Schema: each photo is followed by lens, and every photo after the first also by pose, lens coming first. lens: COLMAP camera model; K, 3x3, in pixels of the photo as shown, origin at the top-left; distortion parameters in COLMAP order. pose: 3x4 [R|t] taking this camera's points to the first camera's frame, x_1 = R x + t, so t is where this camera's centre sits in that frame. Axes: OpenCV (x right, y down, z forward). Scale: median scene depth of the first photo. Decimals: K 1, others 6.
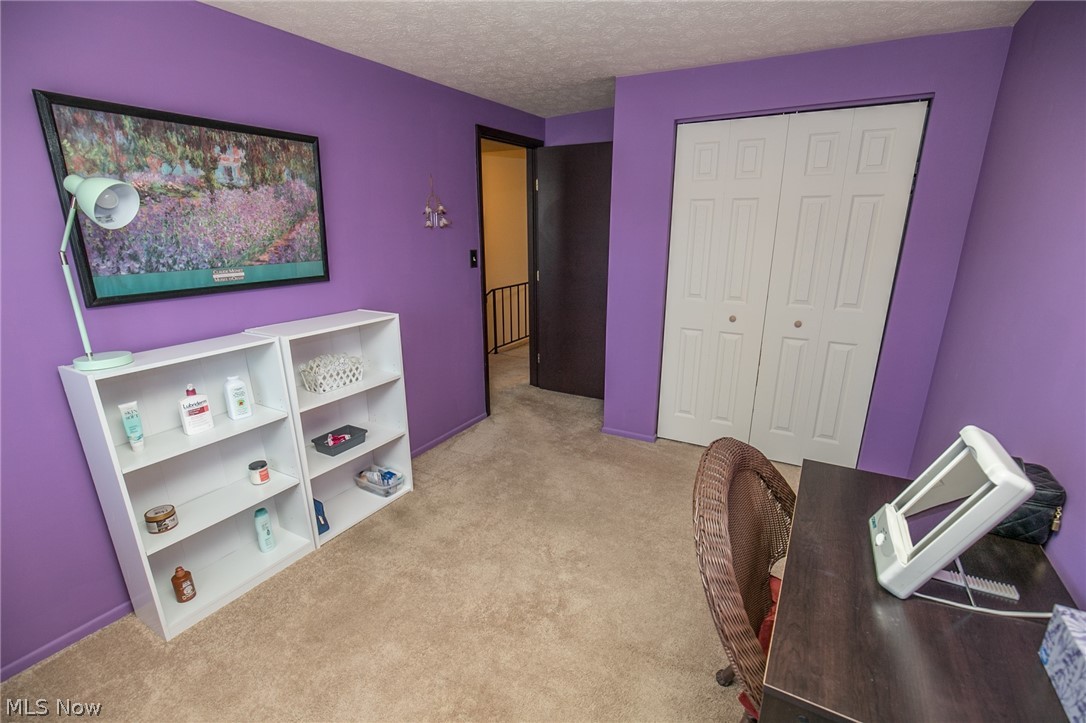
lens RADIAL K [[491.4, 0, 544.1], [0, 491.4, 373.0], [0, 0, 1]] dist [-0.018983, 0.005991]
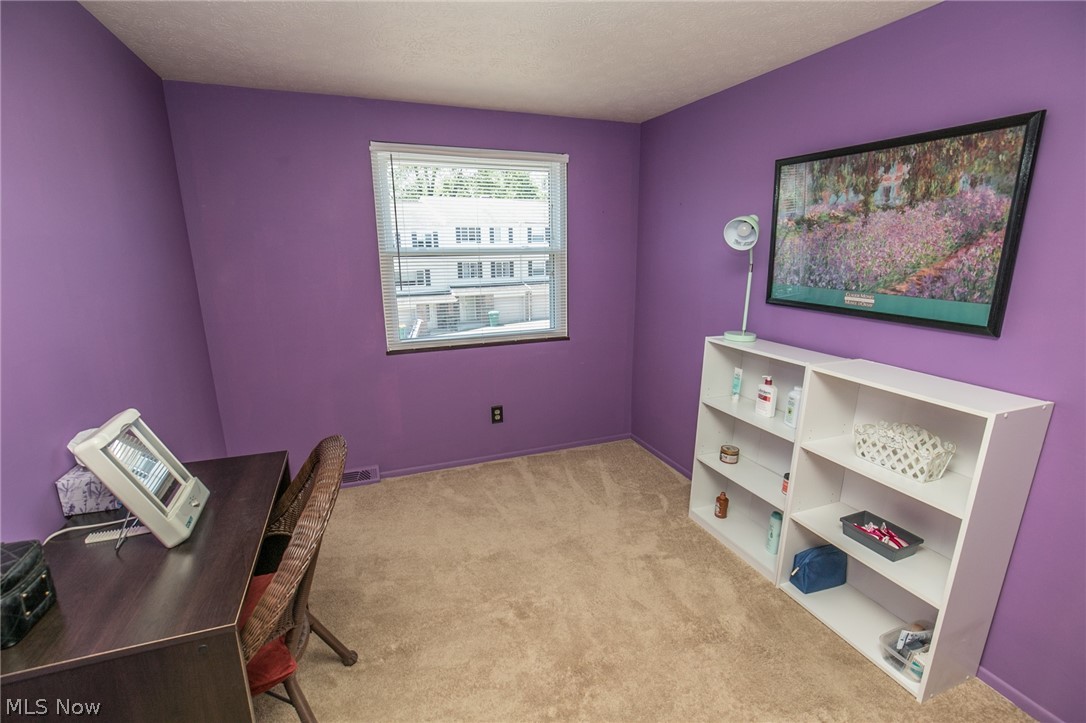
lens RADIAL K [[491.4, 0, 544.1], [0, 491.4, 373.0], [0, 0, 1]] dist [-0.018983, 0.005991]
pose [[-0.624870, 0.200343, -0.754586, 0.513778], [-0.225182, 0.879192, 0.419898, -0.343198], [0.747550, 0.432301, -0.504267, 1.098063]]
